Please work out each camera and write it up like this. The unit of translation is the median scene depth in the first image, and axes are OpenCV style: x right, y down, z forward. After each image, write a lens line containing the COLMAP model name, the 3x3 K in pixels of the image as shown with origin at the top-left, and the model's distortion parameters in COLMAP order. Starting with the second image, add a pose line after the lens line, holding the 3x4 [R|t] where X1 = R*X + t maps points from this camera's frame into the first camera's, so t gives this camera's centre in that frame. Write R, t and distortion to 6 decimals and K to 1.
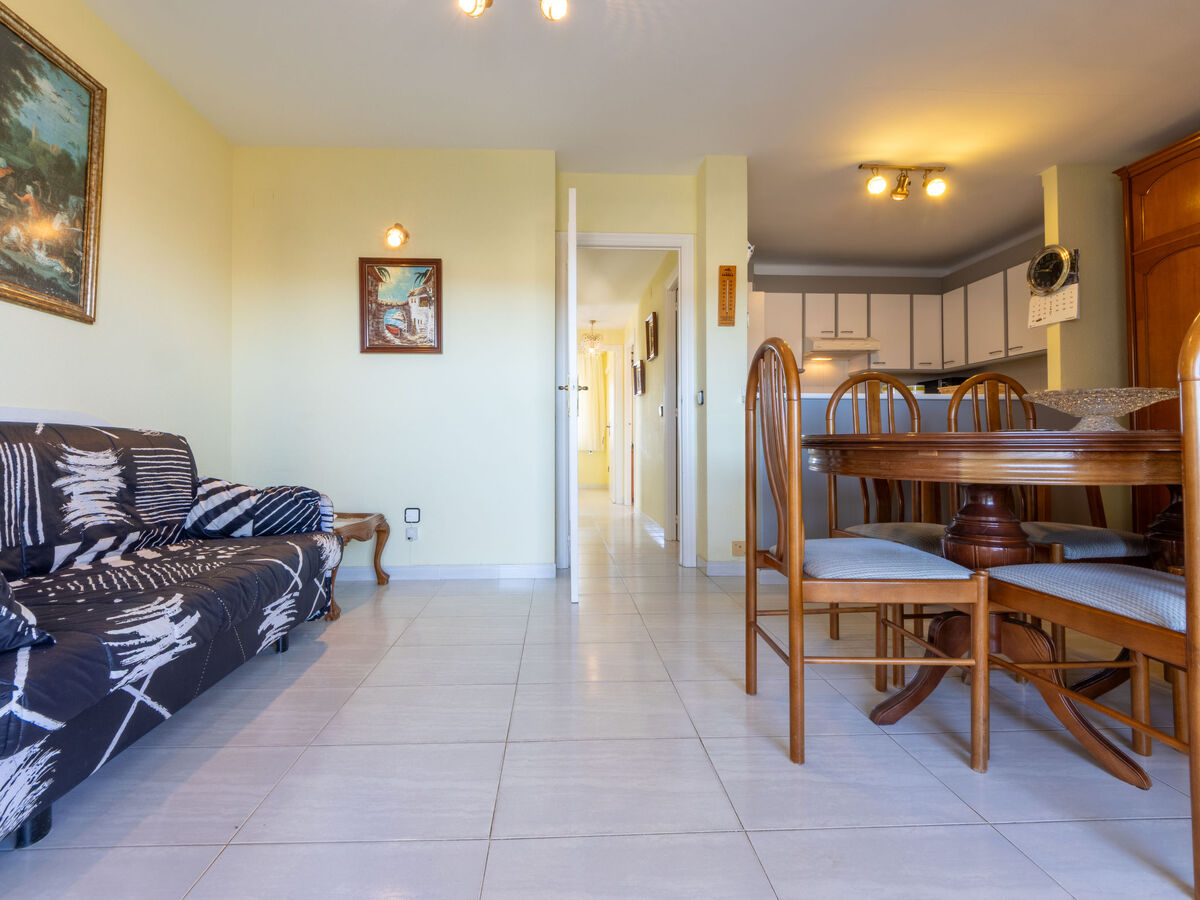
lens RADIAL K [[523.3, 0, 591.8], [0, 523.3, 443.6], [0, 0, 1]] dist [-0.001903, -0.003510]
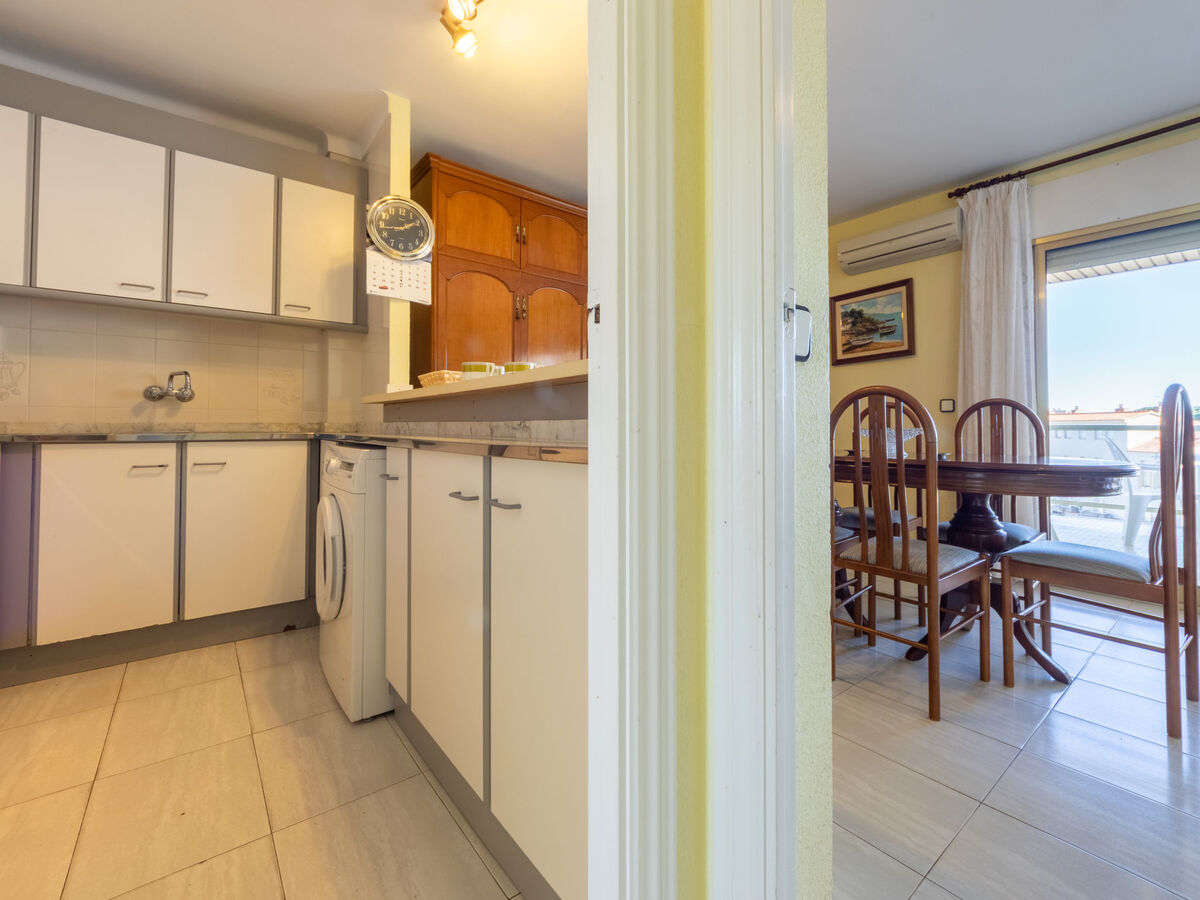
lens RADIAL K [[529.9, 0, 643.3], [0, 529.9, 419.7], [0, 0, 1]] dist [-0.000323, -0.001004]
pose [[-0.600095, 0.018507, 0.799714, 0.051138], [-0.006323, 0.999591, -0.027877, -0.035002], [-0.799904, -0.021785, -0.599733, 1.204137]]
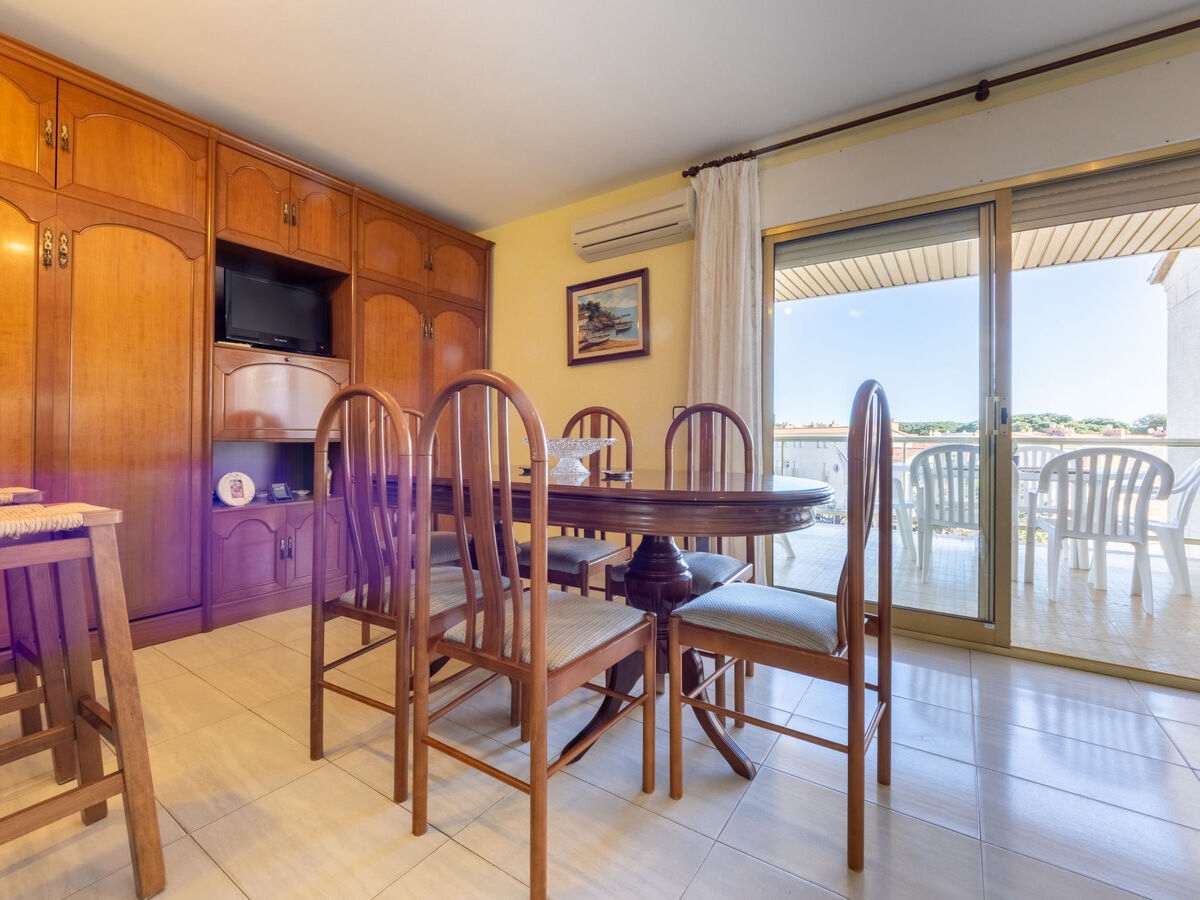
lens RADIAL K [[523.3, 0, 591.8], [0, 523.3, 443.6], [0, 0, 1]] dist [-0.001903, -0.003510]
pose [[-0.783933, -0.006821, 0.620808, 0.076744], [-0.009573, 0.999954, -0.001101, -0.040234], [-0.620771, -0.006806, -0.783962, 0.884700]]
